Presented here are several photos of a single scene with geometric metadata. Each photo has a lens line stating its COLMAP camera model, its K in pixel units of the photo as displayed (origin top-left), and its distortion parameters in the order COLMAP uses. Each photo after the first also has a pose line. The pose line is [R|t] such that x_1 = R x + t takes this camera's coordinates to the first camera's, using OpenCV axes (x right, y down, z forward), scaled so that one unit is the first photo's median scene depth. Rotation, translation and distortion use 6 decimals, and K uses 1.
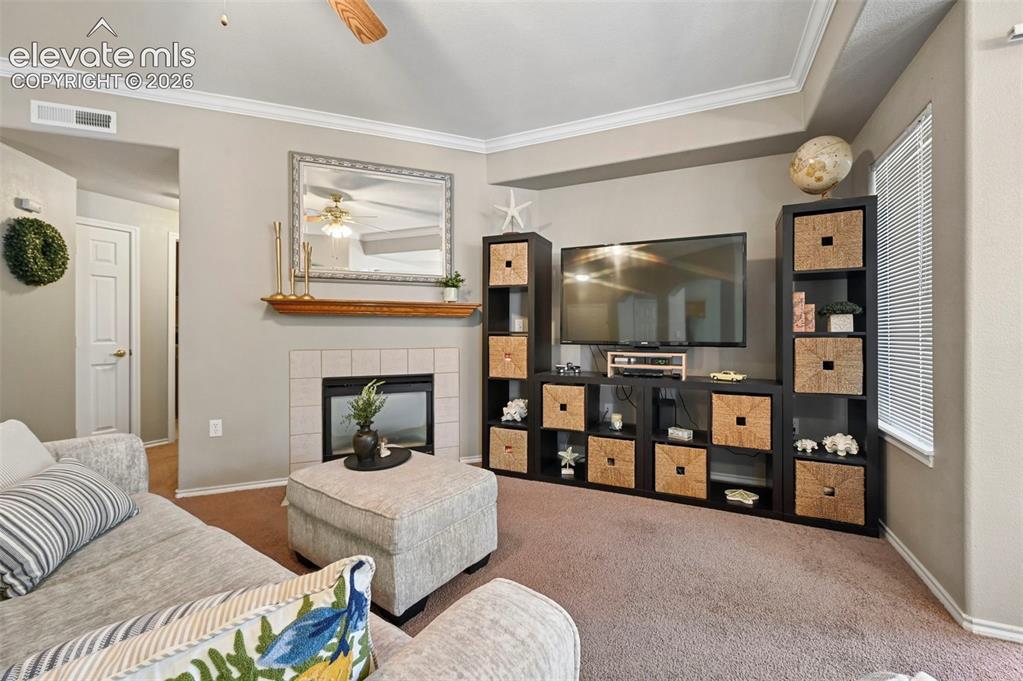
lens RADIAL K [[414.9, 0, 533.5], [0, 414.9, 331.2], [0, 0, 1]] dist [0.000244, -0.000185]
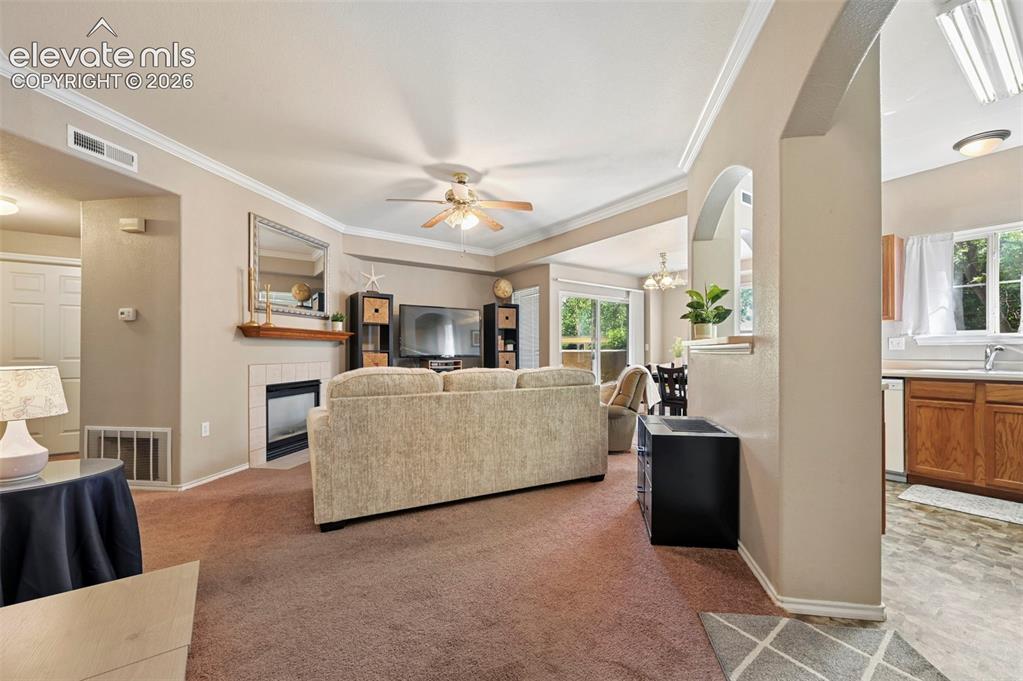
lens RADIAL K [[414.9, 0, 532.0], [0, 414.9, 352.3], [0, 0, 1]] dist [0.000244, -0.000185]
pose [[0.492998, -0.004687, 0.870018, -1.311477], [0.000962, 0.999988, 0.004842, 0.001670], [-0.870030, -0.001551, 0.492997, -0.425415]]
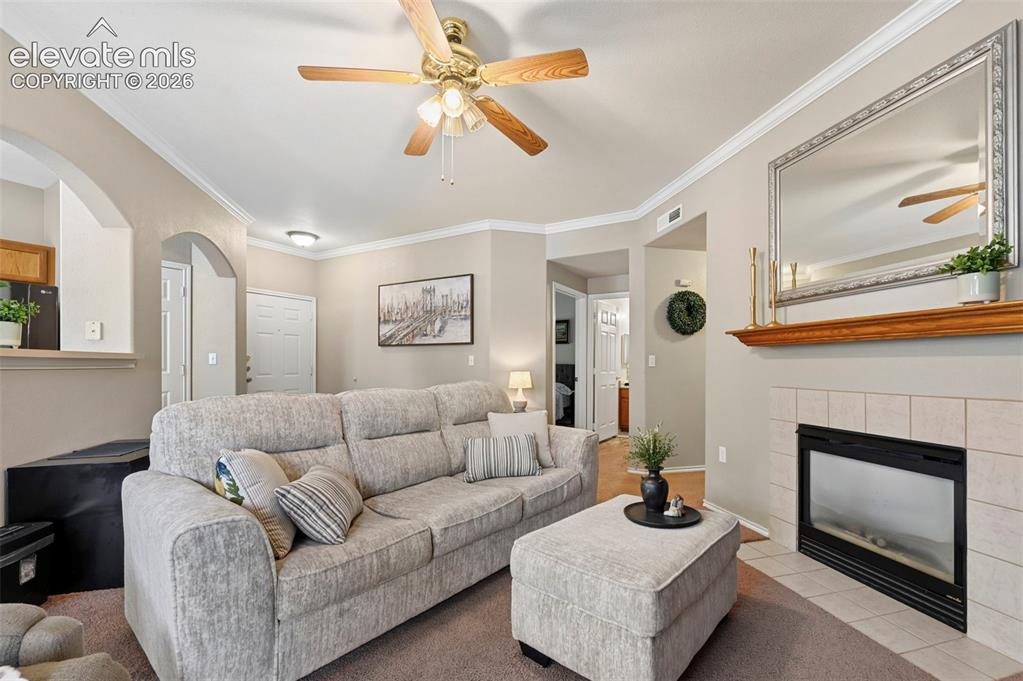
lens RADIAL K [[414.9, 0, 536.5], [0, 414.9, 363.3], [0, 0, 1]] dist [0.000244, -0.000185]
pose [[-0.087919, -0.004379, -0.996118, 0.353927], [-0.002195, 0.999989, -0.004203, 0.000991], [0.996125, 0.001817, -0.087928, 0.595330]]
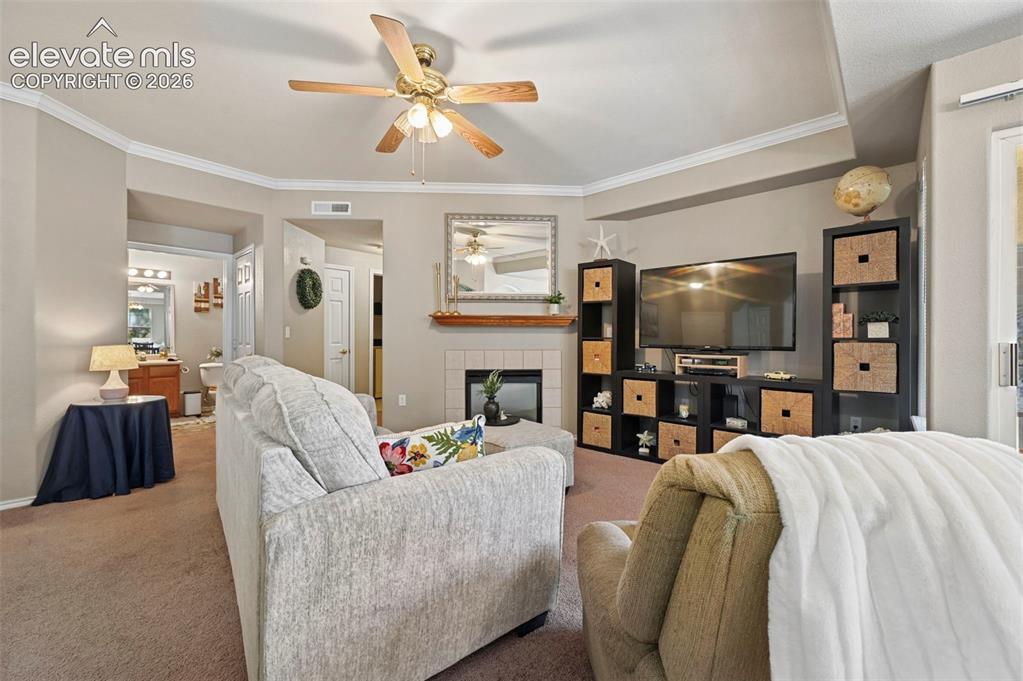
lens RADIAL K [[409.9, 0, 529.4], [0, 409.9, 337.2], [0, 0, 1]] dist [-0.009212, 0.000351]
pose [[0.951704, 0.001014, -0.307014, 0.136144], [-0.001883, 0.999995, -0.002537, 0.003836], [0.307010, 0.002993, 0.951701, -0.280435]]
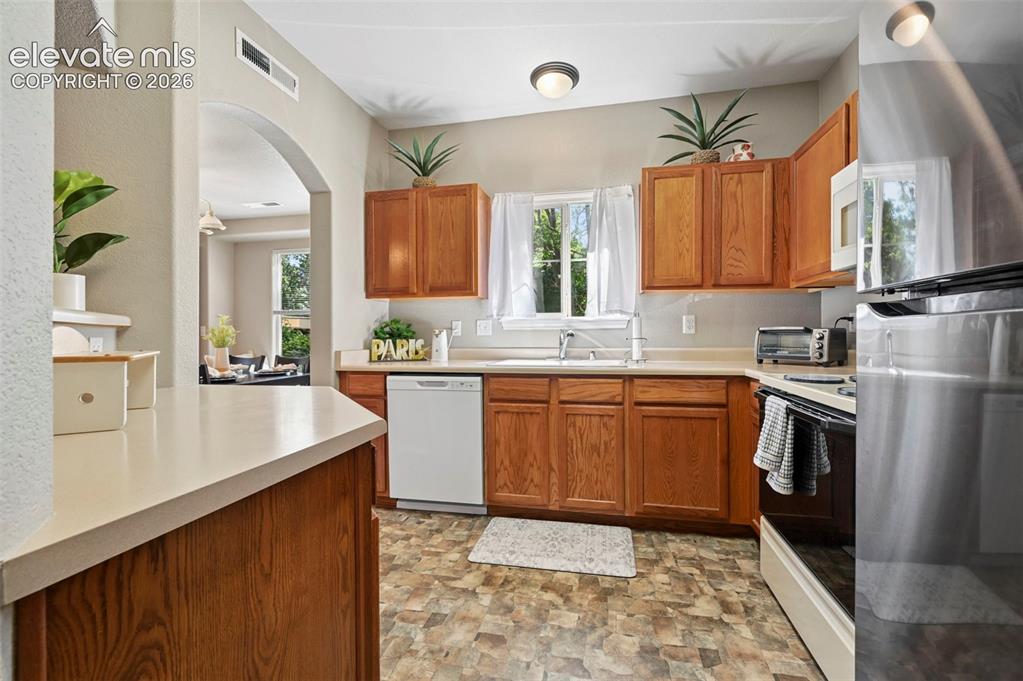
lens RADIAL K [[414.9, 0, 515.6], [0, 414.9, 341.2], [0, 0, 1]] dist [0.000244, -0.000185]
pose [[-0.192734, -0.013911, 0.981152, -0.630765], [0.002042, 0.999892, 0.014578, 0.000961], [-0.981249, 0.004813, -0.192685, -0.661403]]
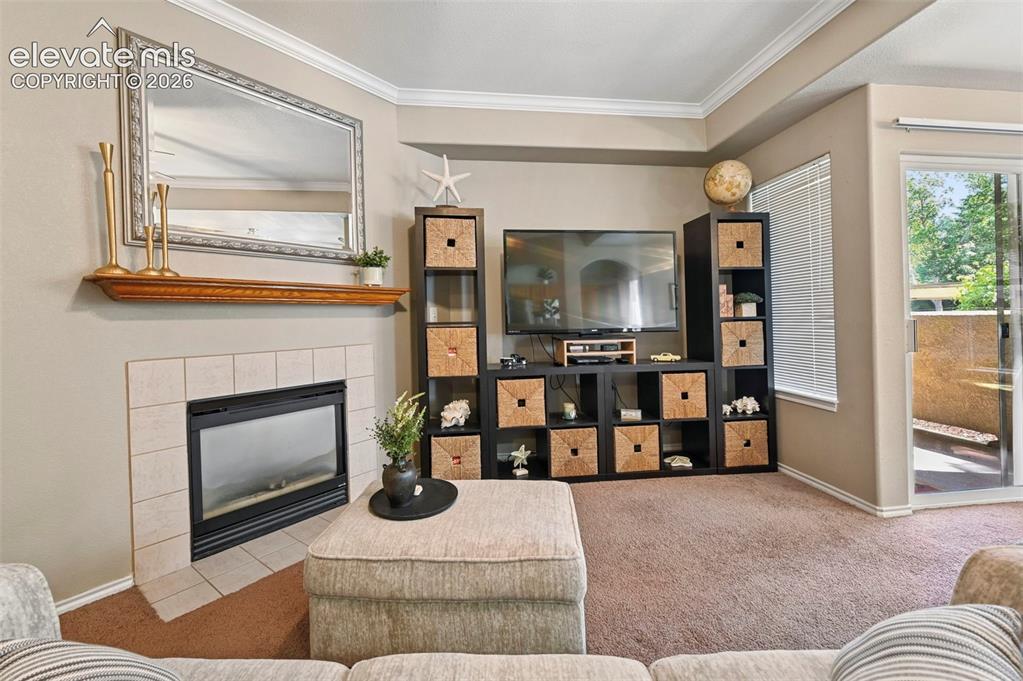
lens RADIAL K [[444.0, 0, 515.1], [0, 444.0, 315.5], [0, 0, 1]] dist [-0.000110, -0.000227]
pose [[0.852531, -0.014394, 0.522479, -0.454658], [0.017221, 0.999852, -0.000553, -0.010346], [-0.522393, 0.009469, 0.852652, 0.166232]]
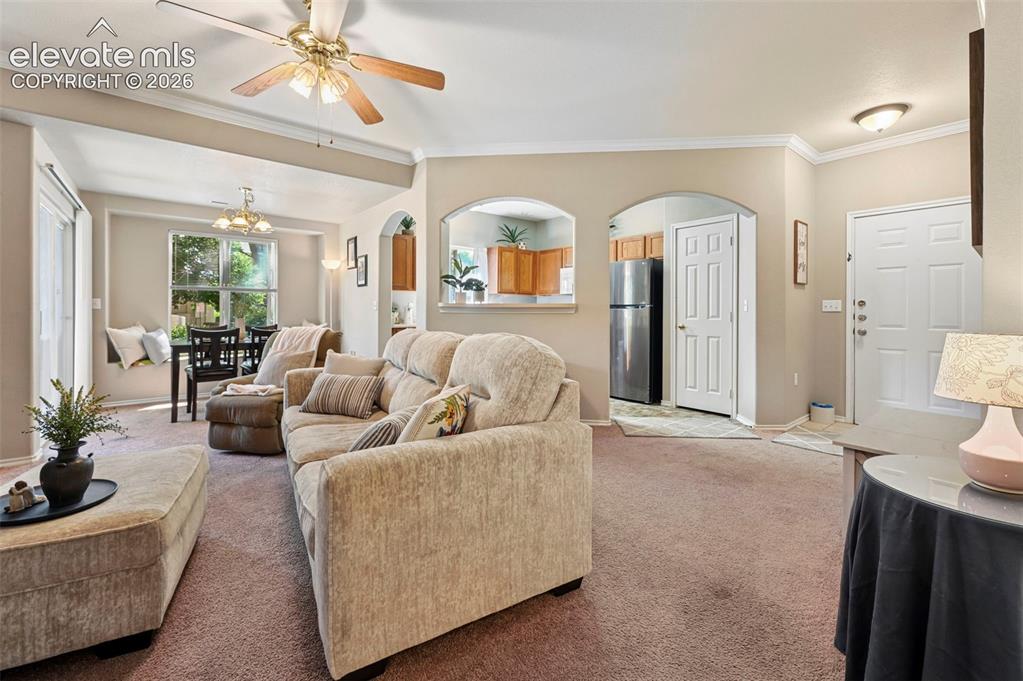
lens RADIAL K [[414.9, 0, 520.2], [0, 414.9, 313.6], [0, 0, 1]] dist [0.000244, -0.000185]
pose [[-0.894007, -0.005562, 0.448019, -0.934244], [-0.004343, 0.999984, 0.003748, 0.006729], [-0.448032, 0.001406, -0.894016, 0.870476]]
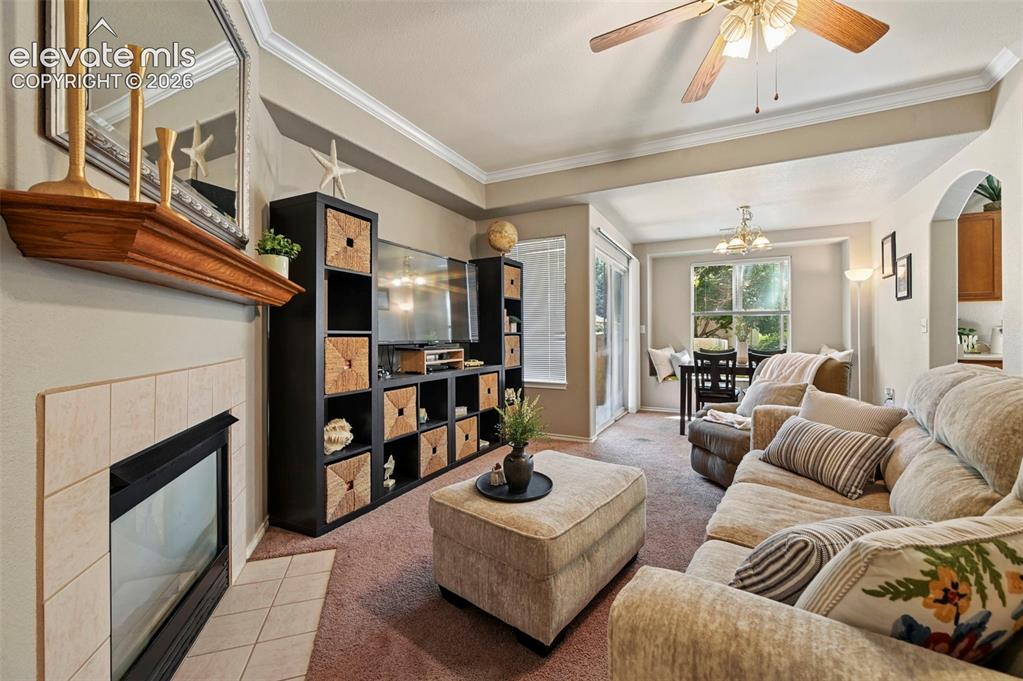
lens RADIAL K [[414.9, 0, 516.5], [0, 414.9, 332.4], [0, 0, 1]] dist [0.000244, -0.000185]
pose [[0.053729, 0.005282, 0.998542, -0.859569], [-0.000688, 0.999986, -0.005252, 0.008357], [-0.998555, -0.000404, 0.053732, 0.694227]]
